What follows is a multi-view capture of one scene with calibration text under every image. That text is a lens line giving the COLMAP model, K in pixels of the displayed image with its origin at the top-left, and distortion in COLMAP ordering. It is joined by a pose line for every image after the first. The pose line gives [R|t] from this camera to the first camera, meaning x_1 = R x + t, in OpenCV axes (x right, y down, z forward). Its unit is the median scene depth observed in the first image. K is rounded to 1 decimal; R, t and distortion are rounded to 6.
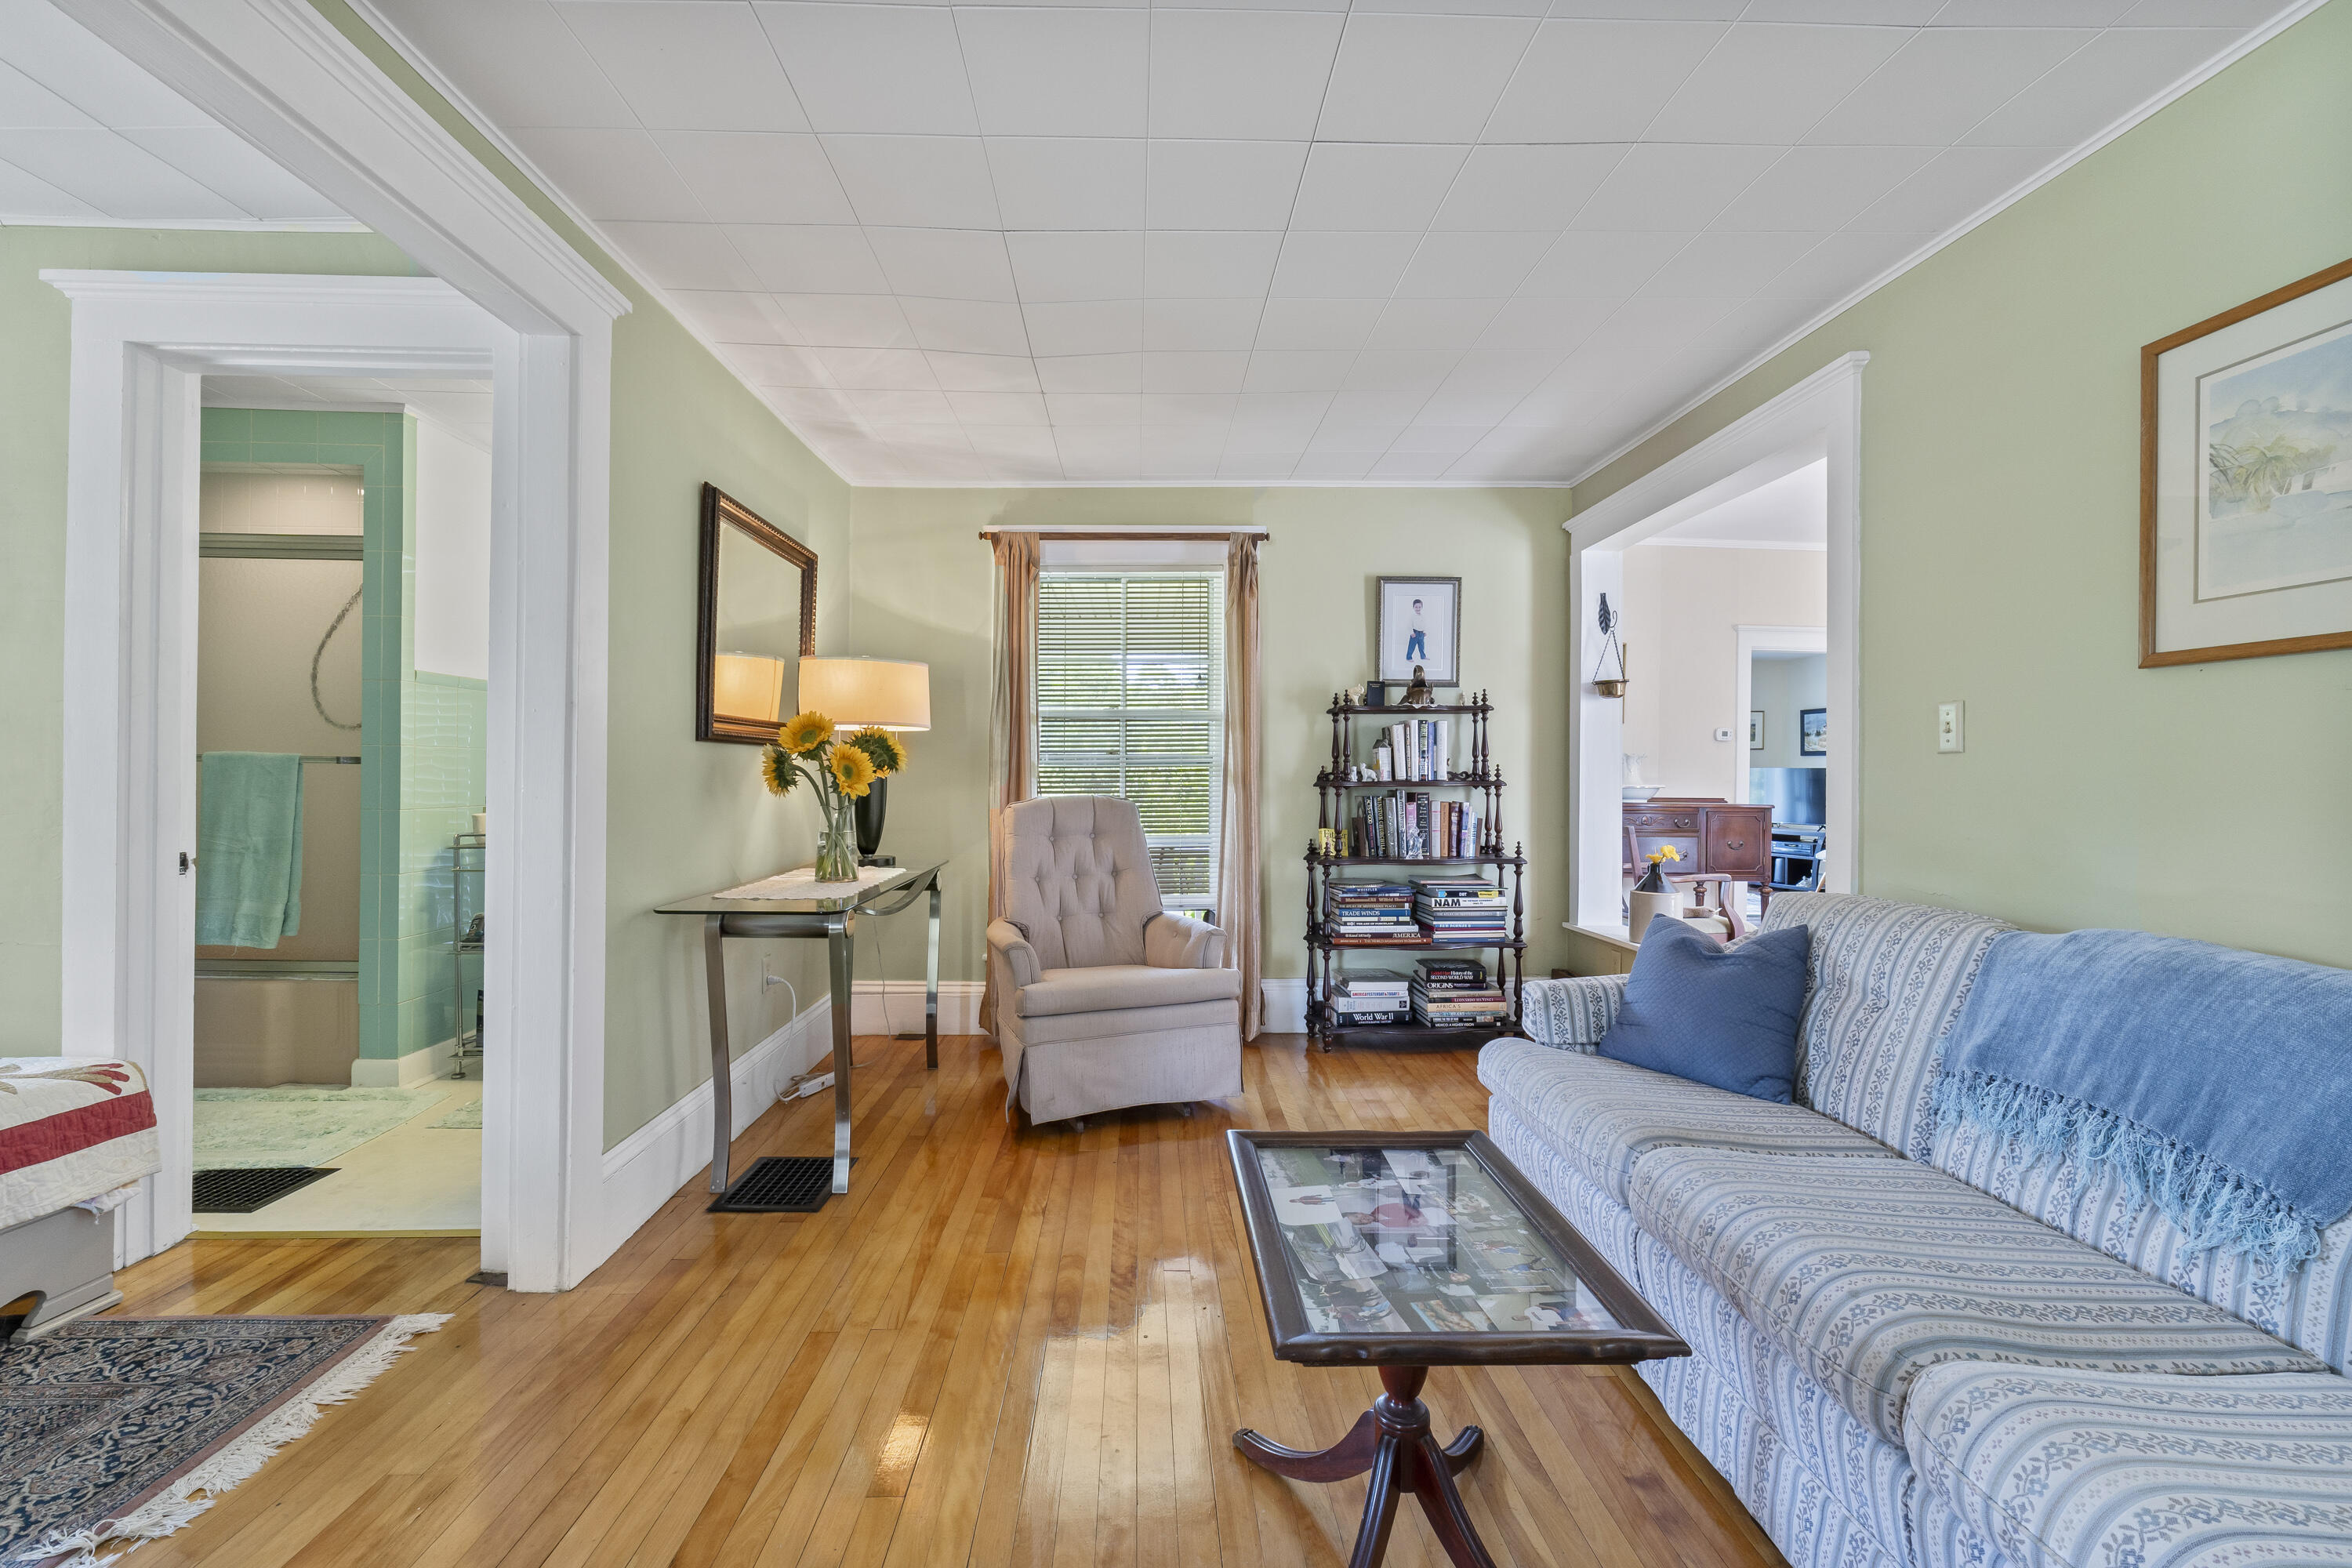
lens RADIAL K [[992.1, 0, 1154.6], [0, 992.1, 779.5], [0, 0, 1]] dist [-0.011490, 0.002040]
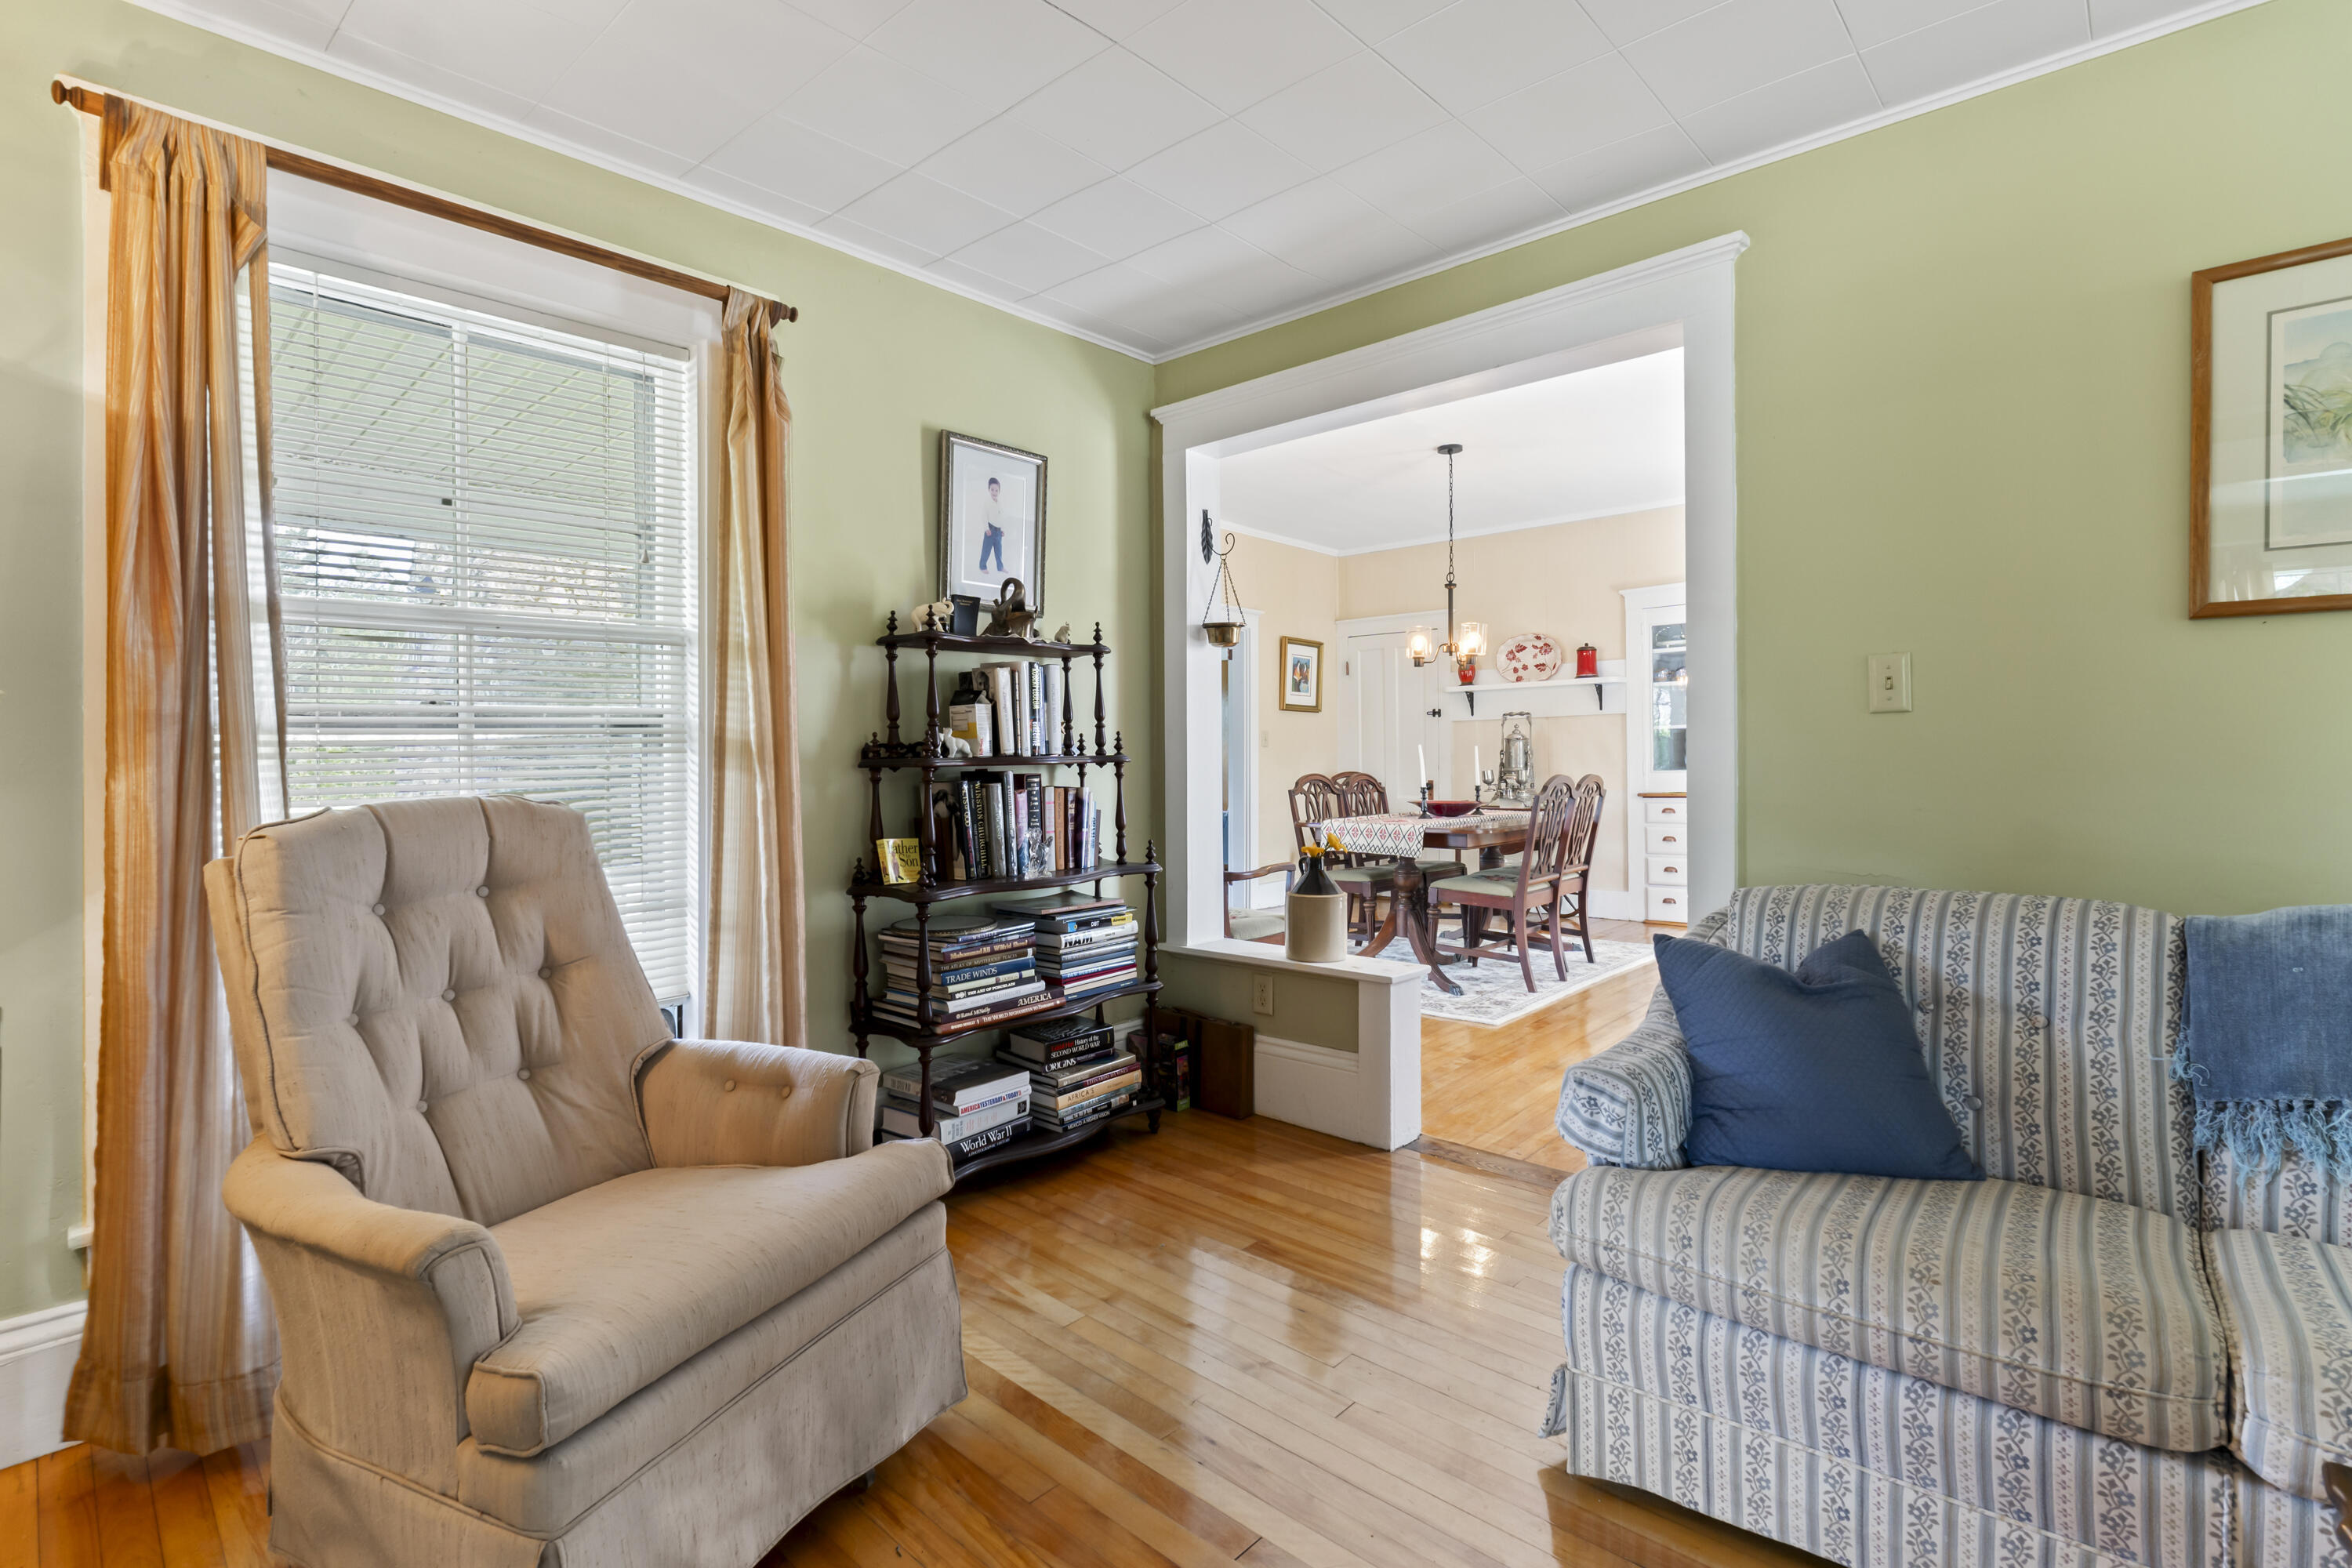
lens RADIAL K [[1101.9, 0, 1179.1], [0, 1101.9, 762.8], [0, 0, 1]] dist [-0.005666, -0.000382]
pose [[0.694777, -0.013941, 0.719090, -0.182886], [0.012396, 0.999896, 0.007408, 0.001735], [-0.719118, 0.003767, 0.694877, 0.431241]]
